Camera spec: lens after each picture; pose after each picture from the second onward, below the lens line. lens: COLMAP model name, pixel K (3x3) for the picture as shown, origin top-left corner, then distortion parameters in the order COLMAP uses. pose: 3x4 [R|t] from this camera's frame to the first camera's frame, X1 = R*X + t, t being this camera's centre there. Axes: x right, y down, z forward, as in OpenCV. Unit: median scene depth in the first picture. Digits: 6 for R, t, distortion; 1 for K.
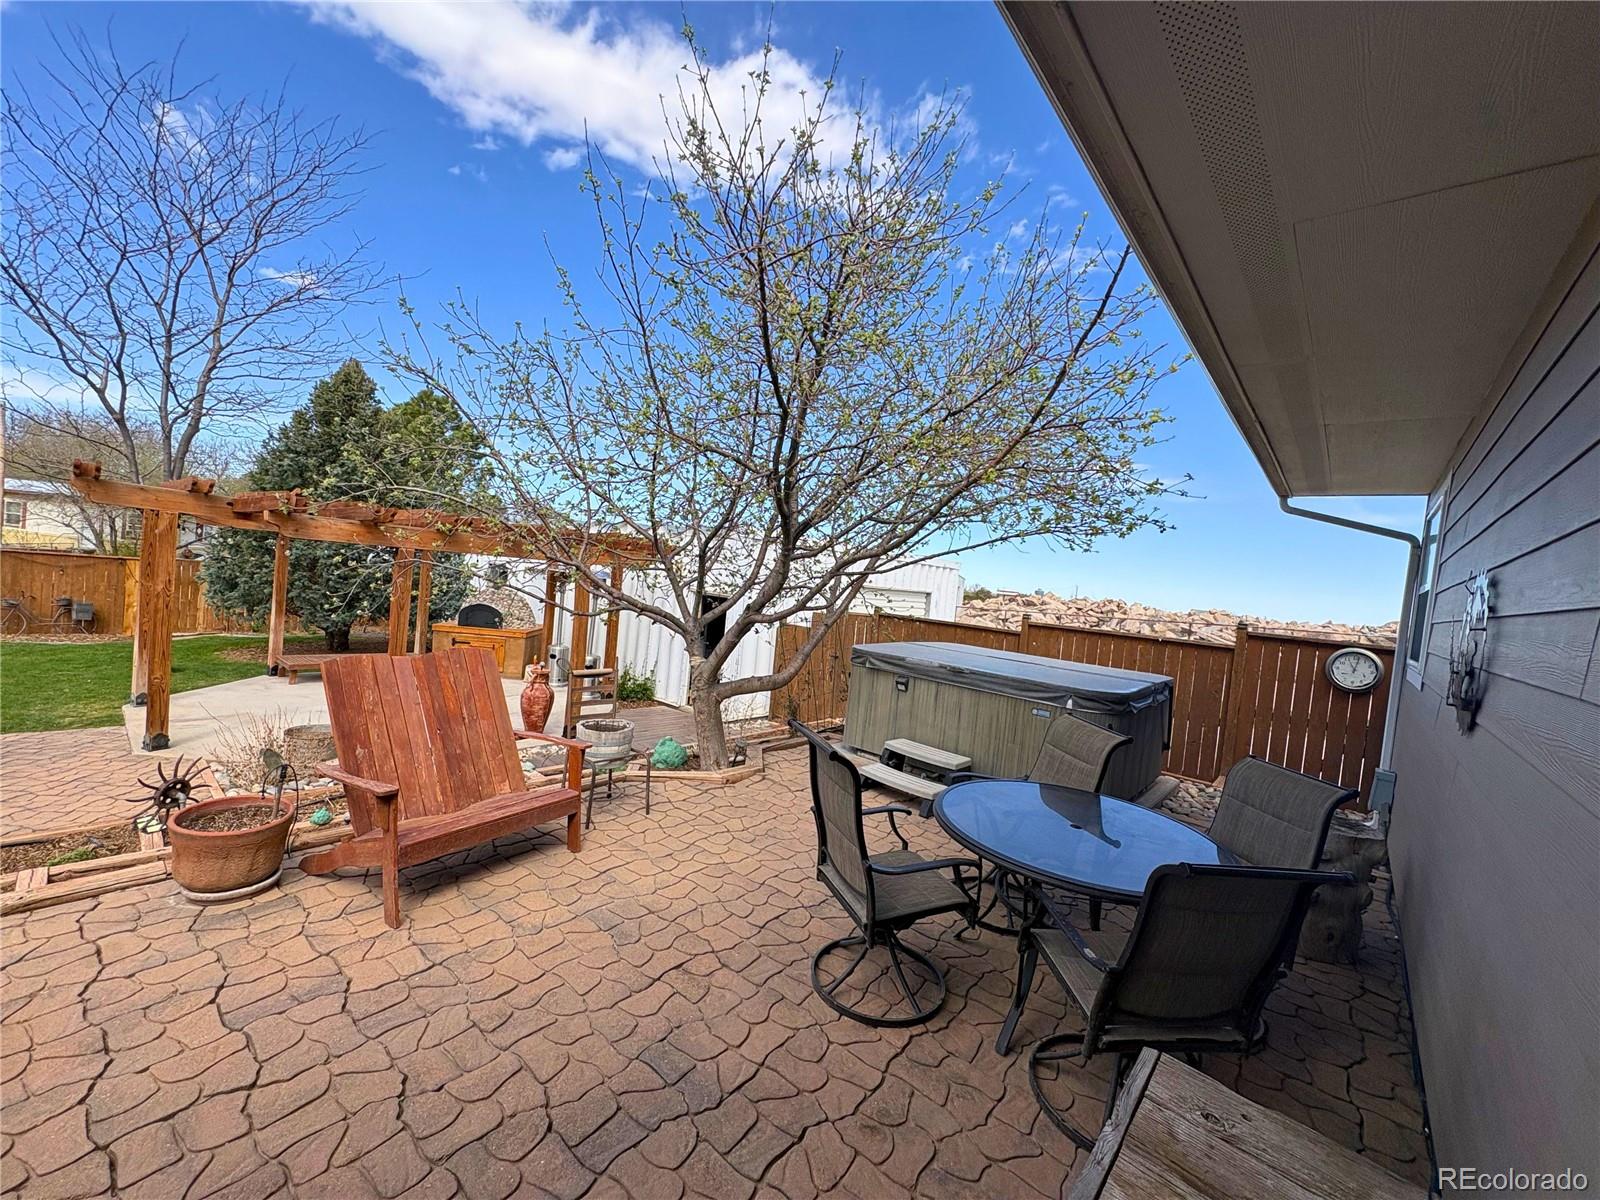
lens RADIAL K [[635.4, 0, 800.0], [0, 635.4, 600.0], [0, 0, 1]] dist [-0.001244, 0.000033]
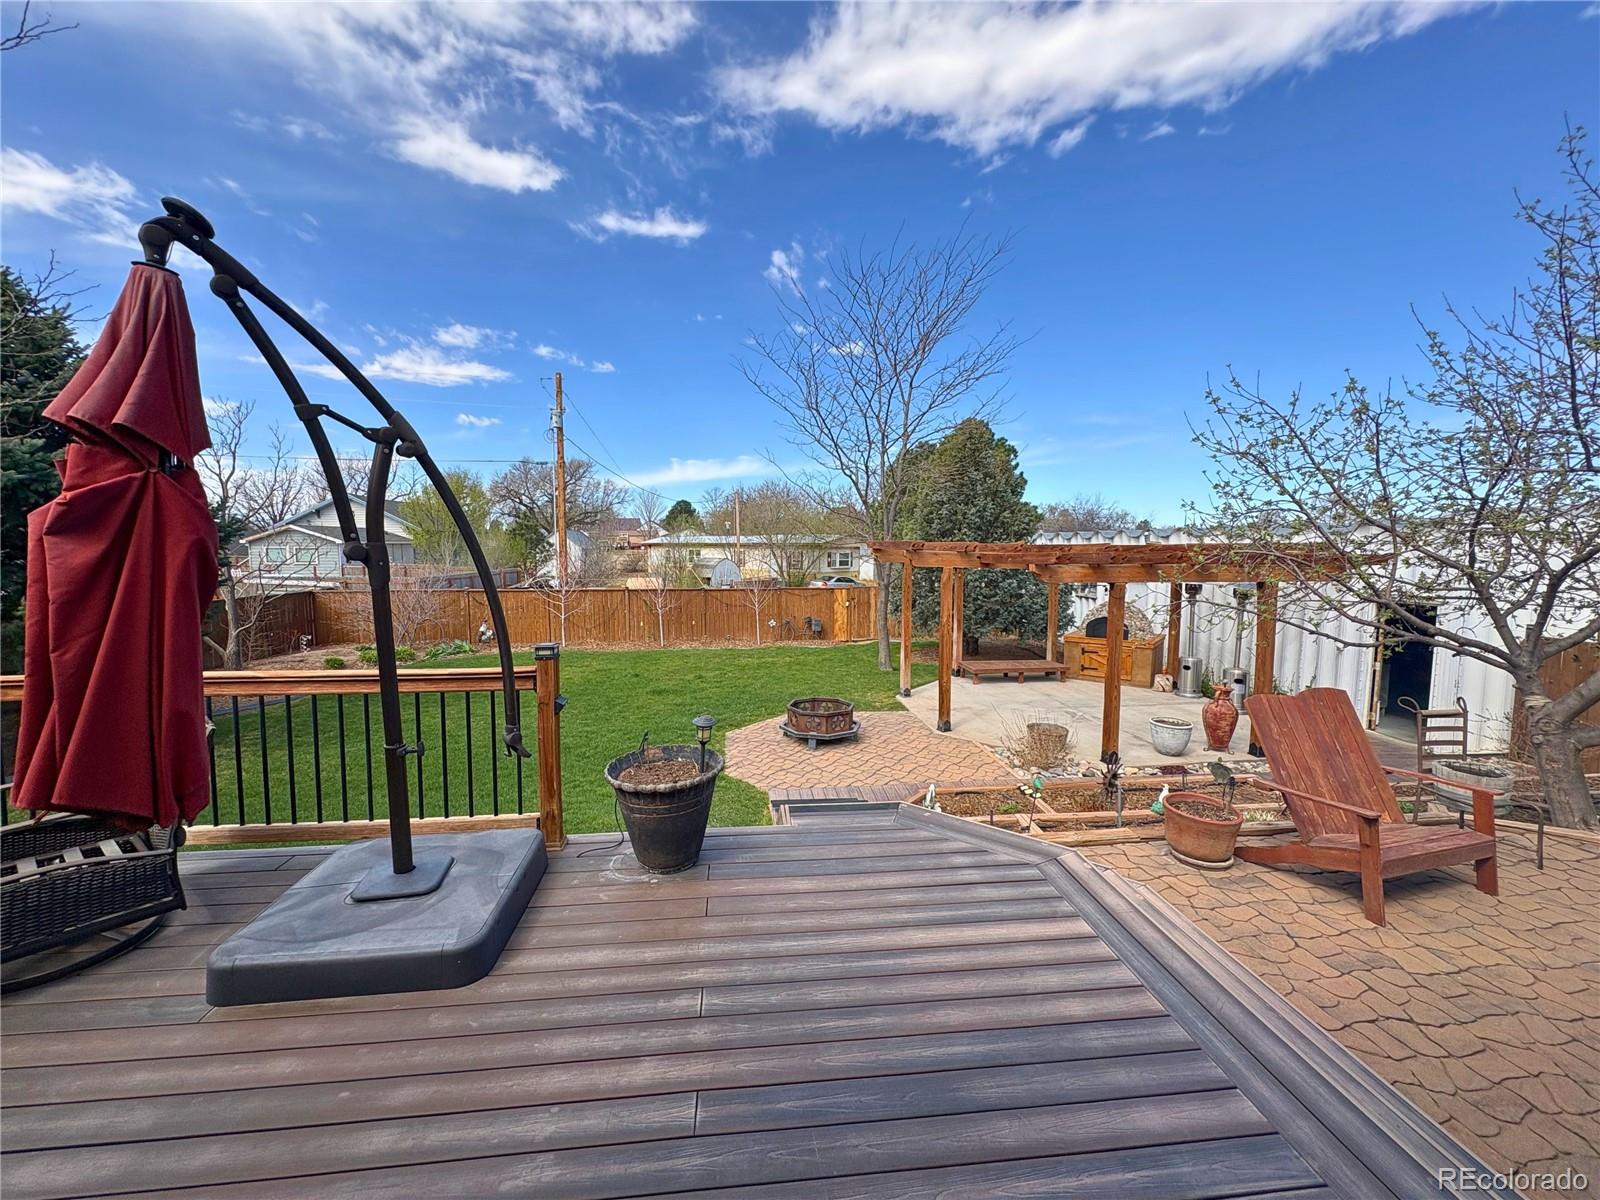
lens RADIAL K [[647.8, 0, 800.0], [0, 647.8, 600.0], [0, 0, 1]] dist [0.023344, -0.000325]
pose [[0.741953, -0.036058, -0.669482, -0.144562], [0.045154, 0.998973, -0.003763, -0.040849], [0.668930, -0.027438, 0.742819, -0.172445]]
